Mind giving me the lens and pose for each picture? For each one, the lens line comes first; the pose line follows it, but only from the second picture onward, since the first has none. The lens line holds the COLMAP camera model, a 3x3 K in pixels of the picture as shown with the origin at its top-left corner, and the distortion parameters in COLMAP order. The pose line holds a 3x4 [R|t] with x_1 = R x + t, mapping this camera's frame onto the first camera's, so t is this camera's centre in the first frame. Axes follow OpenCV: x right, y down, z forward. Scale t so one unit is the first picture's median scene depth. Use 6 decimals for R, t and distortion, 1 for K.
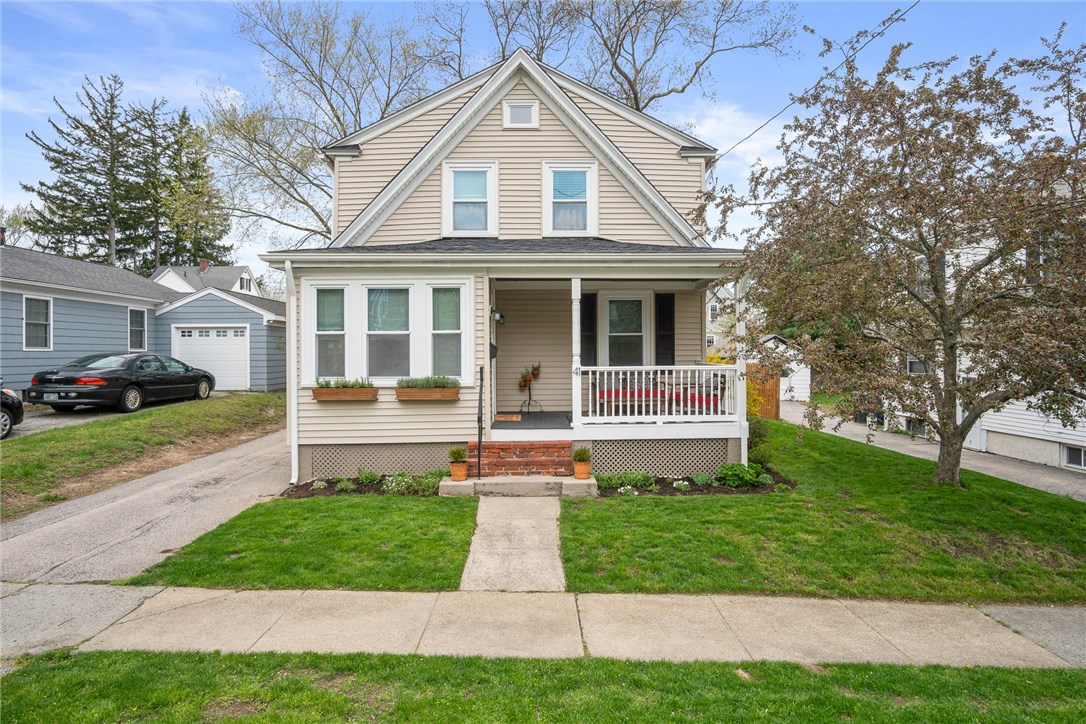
lens RADIAL K [[577.7, 0, 539.8], [0, 577.7, 357.5], [0, 0, 1]] dist [-0.021729, 0.000066]
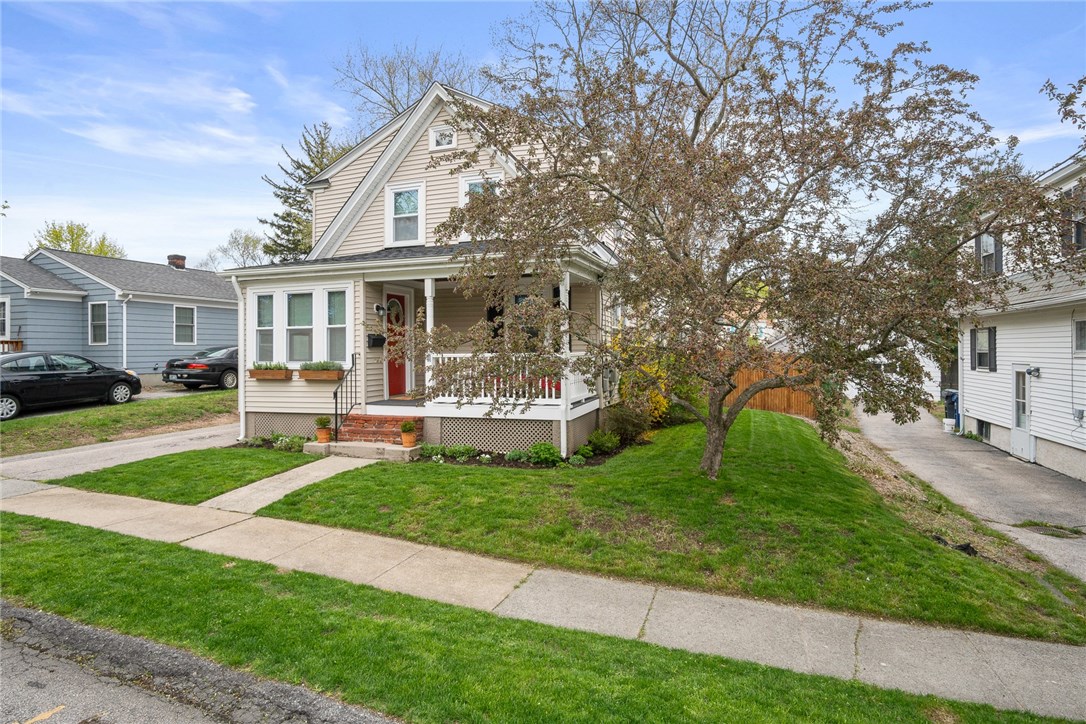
lens RADIAL K [[577.7, 0, 539.8], [0, 577.7, 357.5], [0, 0, 1]] dist [-0.021729, 0.000066]
pose [[0.938147, 0.002956, -0.346224, 0.687211], [-0.000674, 0.999977, 0.006711, 0.014940], [0.346236, -0.006062, 0.938128, -0.024572]]
